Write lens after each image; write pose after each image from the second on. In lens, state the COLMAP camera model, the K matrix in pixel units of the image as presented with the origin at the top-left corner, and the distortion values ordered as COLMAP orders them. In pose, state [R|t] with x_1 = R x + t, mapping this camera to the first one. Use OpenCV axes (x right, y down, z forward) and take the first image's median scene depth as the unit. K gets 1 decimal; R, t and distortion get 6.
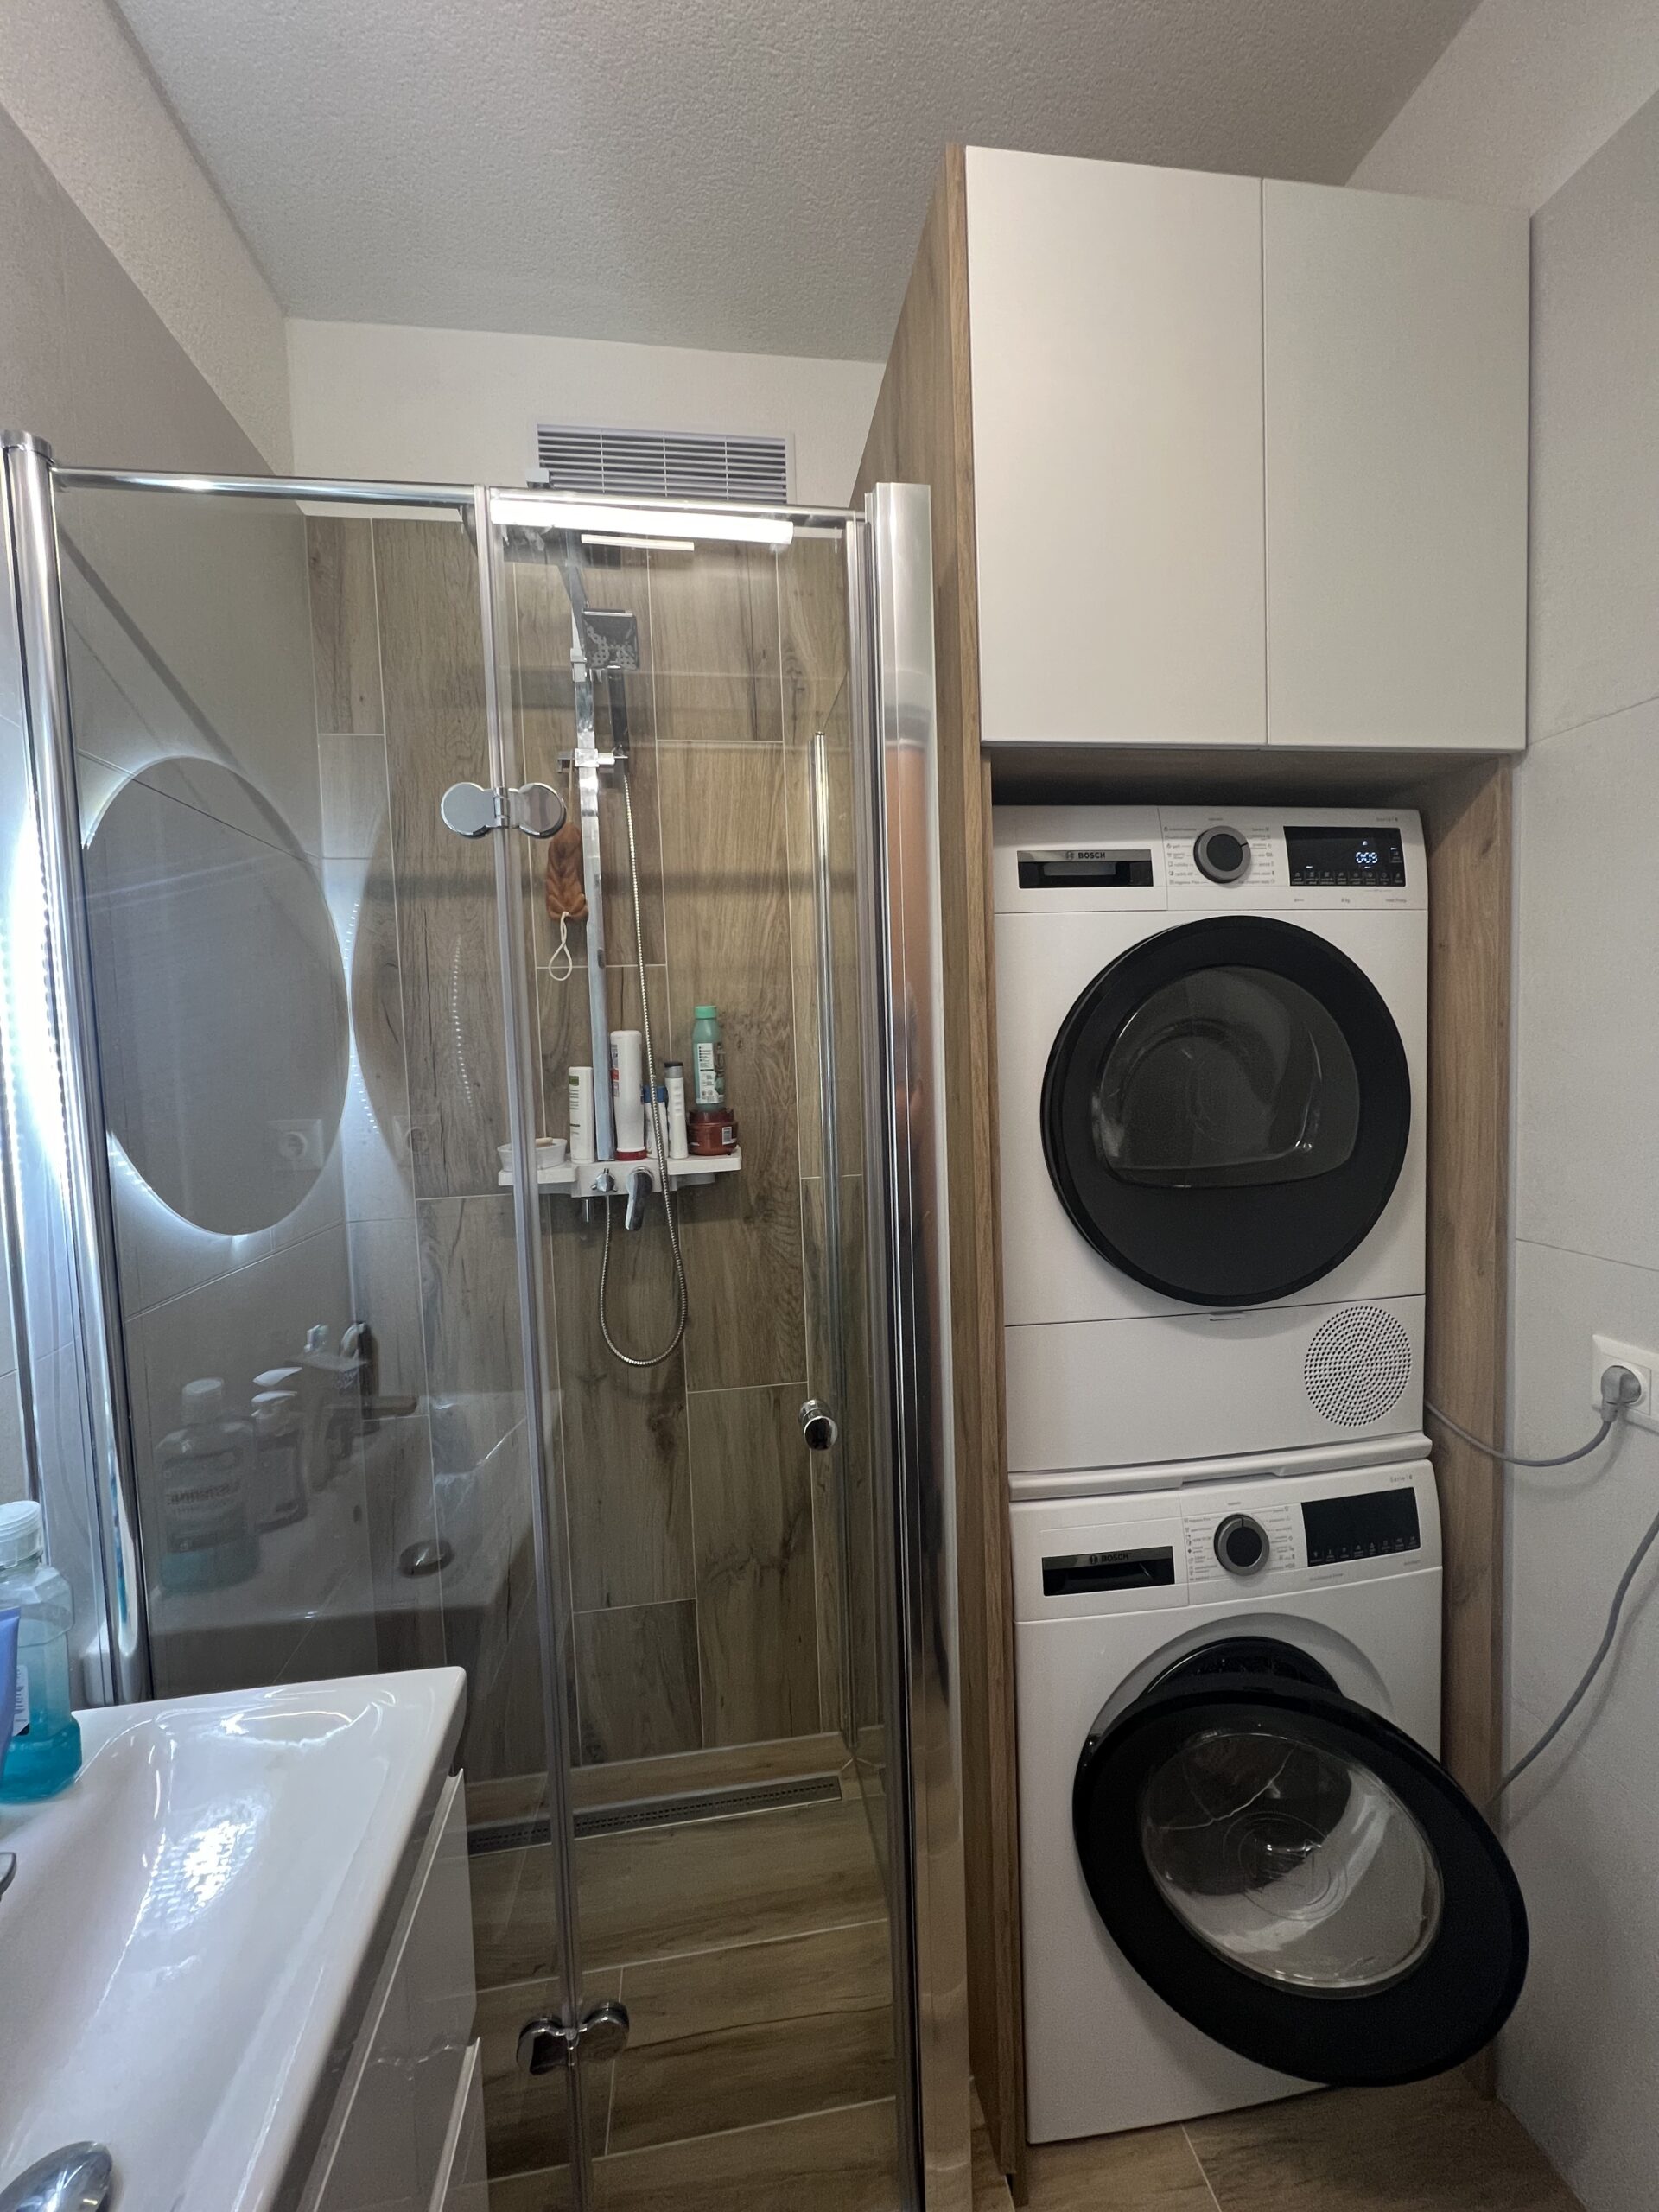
lens RADIAL K [[892.5, 0, 831.7], [0, 892.5, 1098.0], [0, 0, 1]] dist [-0.000523, 0.000646]
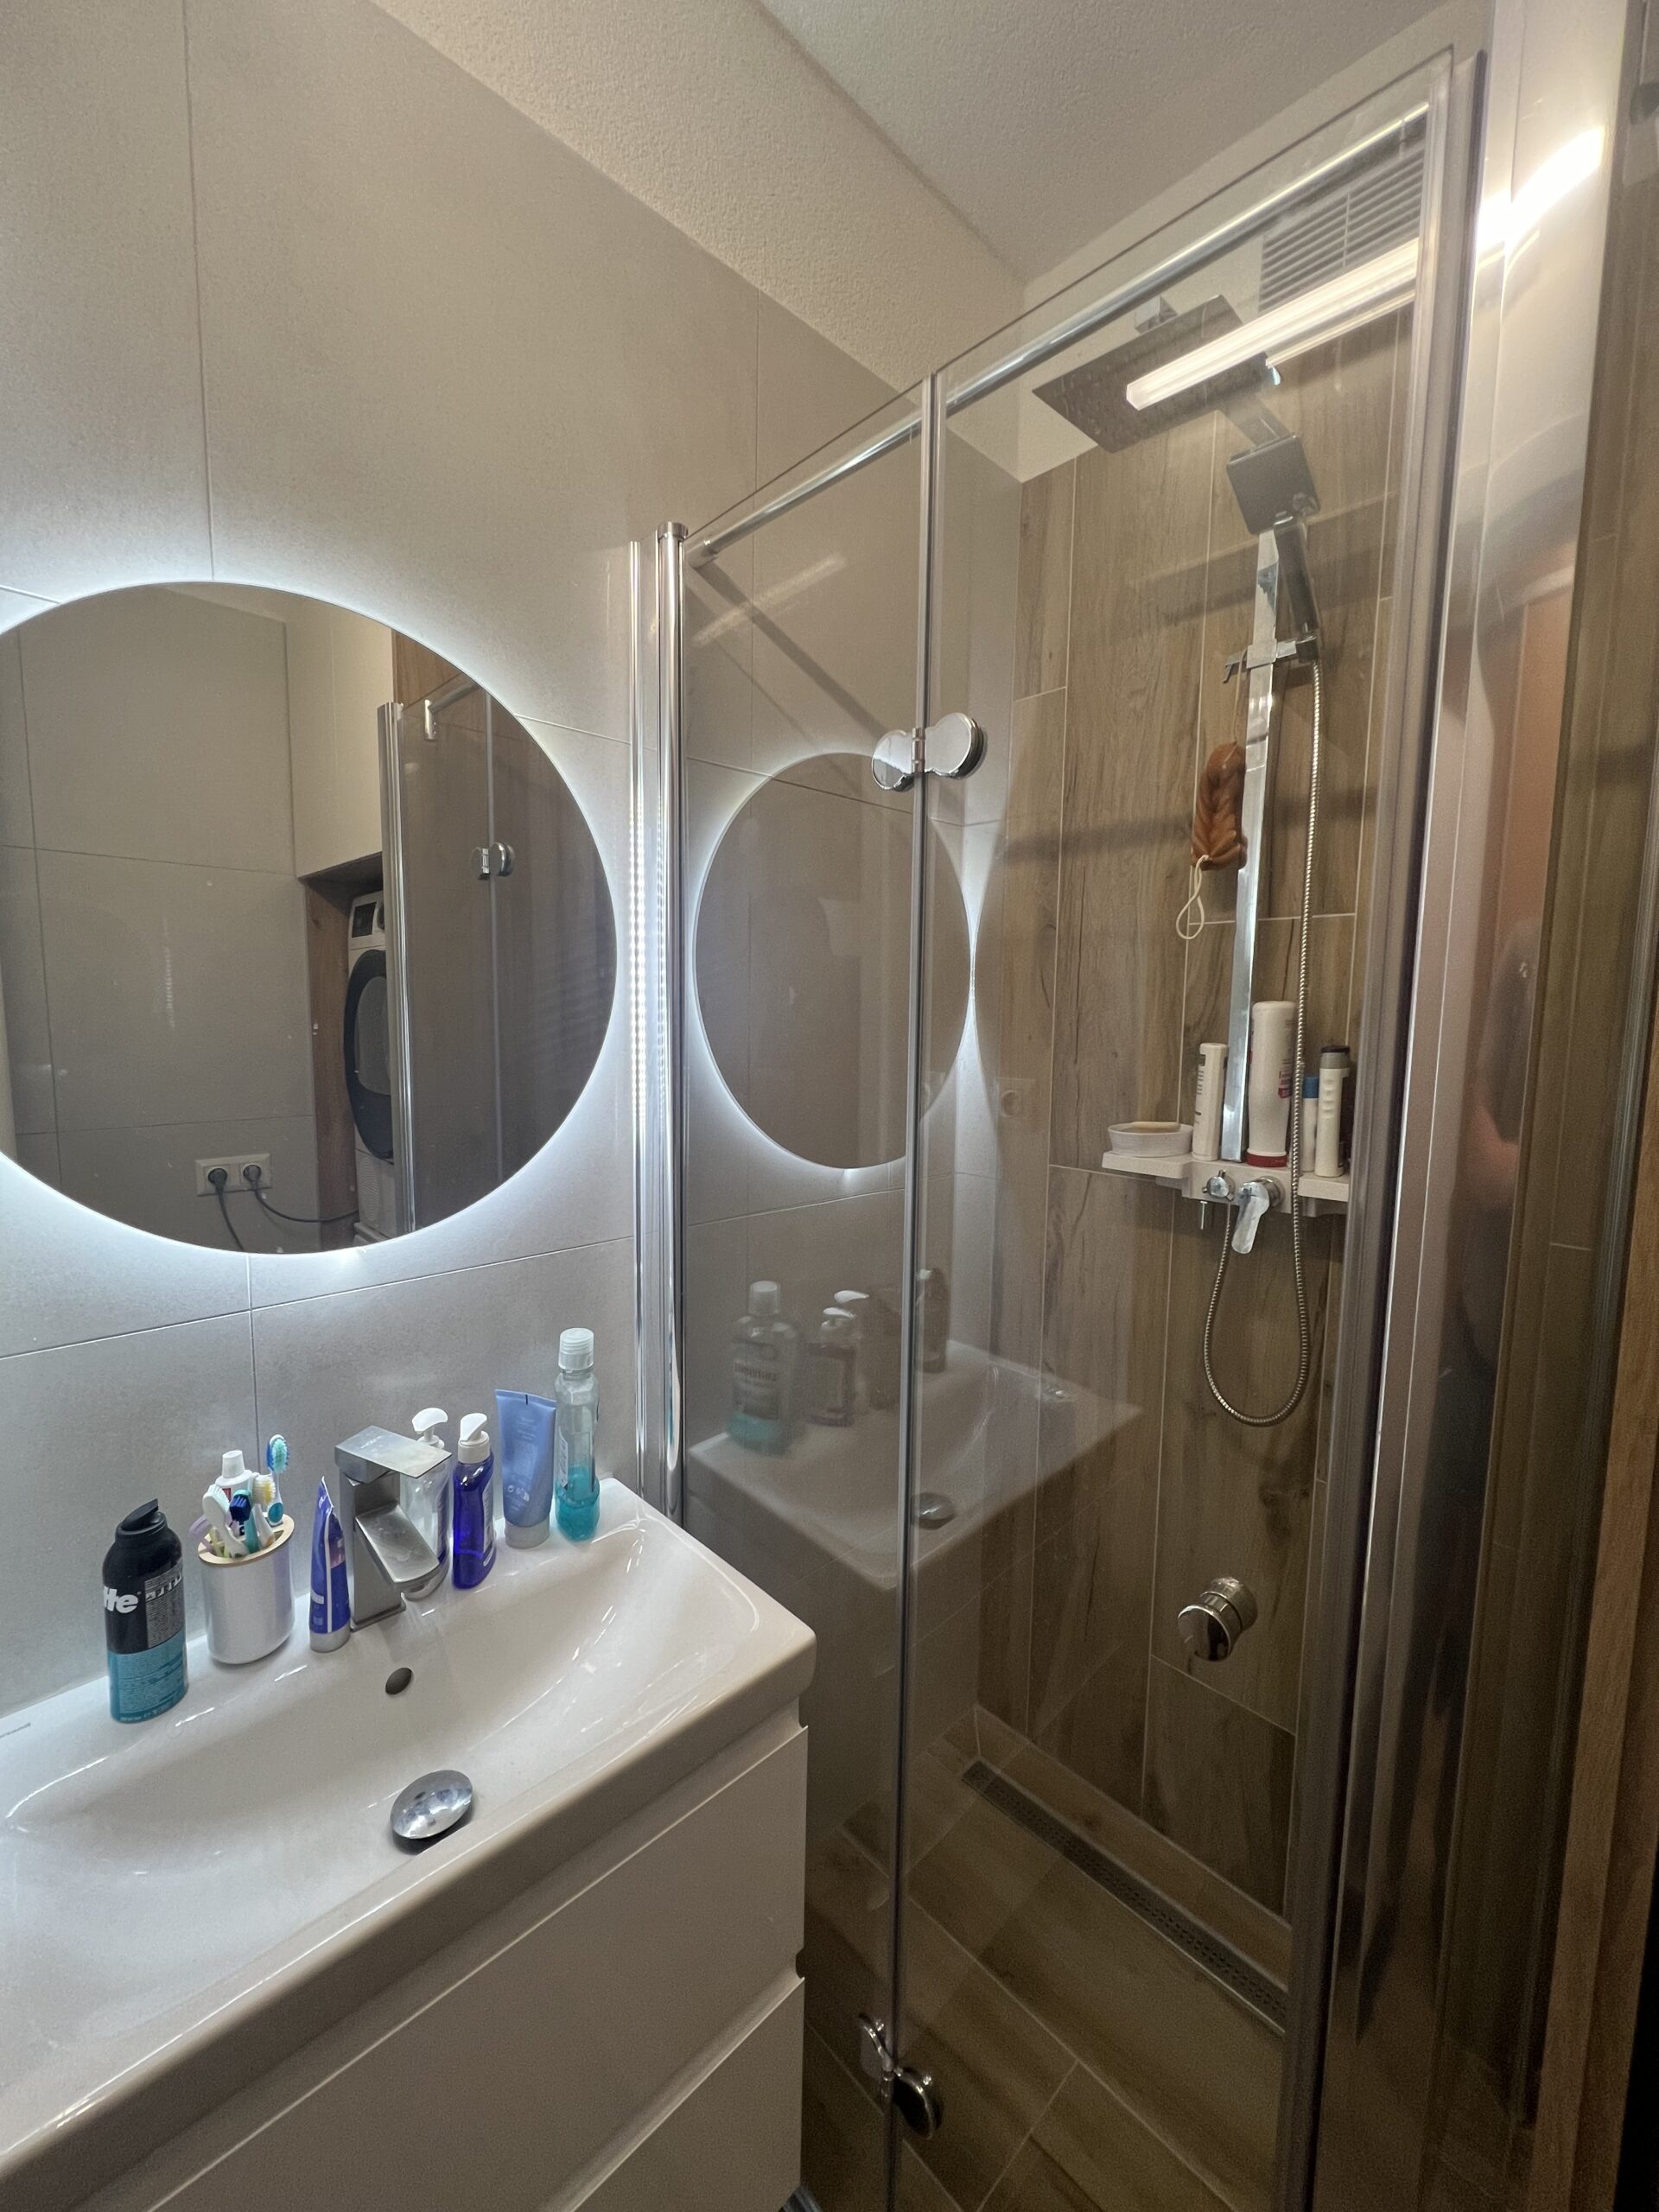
lens RADIAL K [[892.5, 0, 831.7], [0, 892.5, 1098.0], [0, 0, 1]] dist [-0.000523, 0.000646]
pose [[0.579958, 0.123917, -0.805166, 0.188641], [-0.081541, 0.992230, 0.093973, -0.034384], [0.810555, 0.011153, 0.585556, 0.233043]]
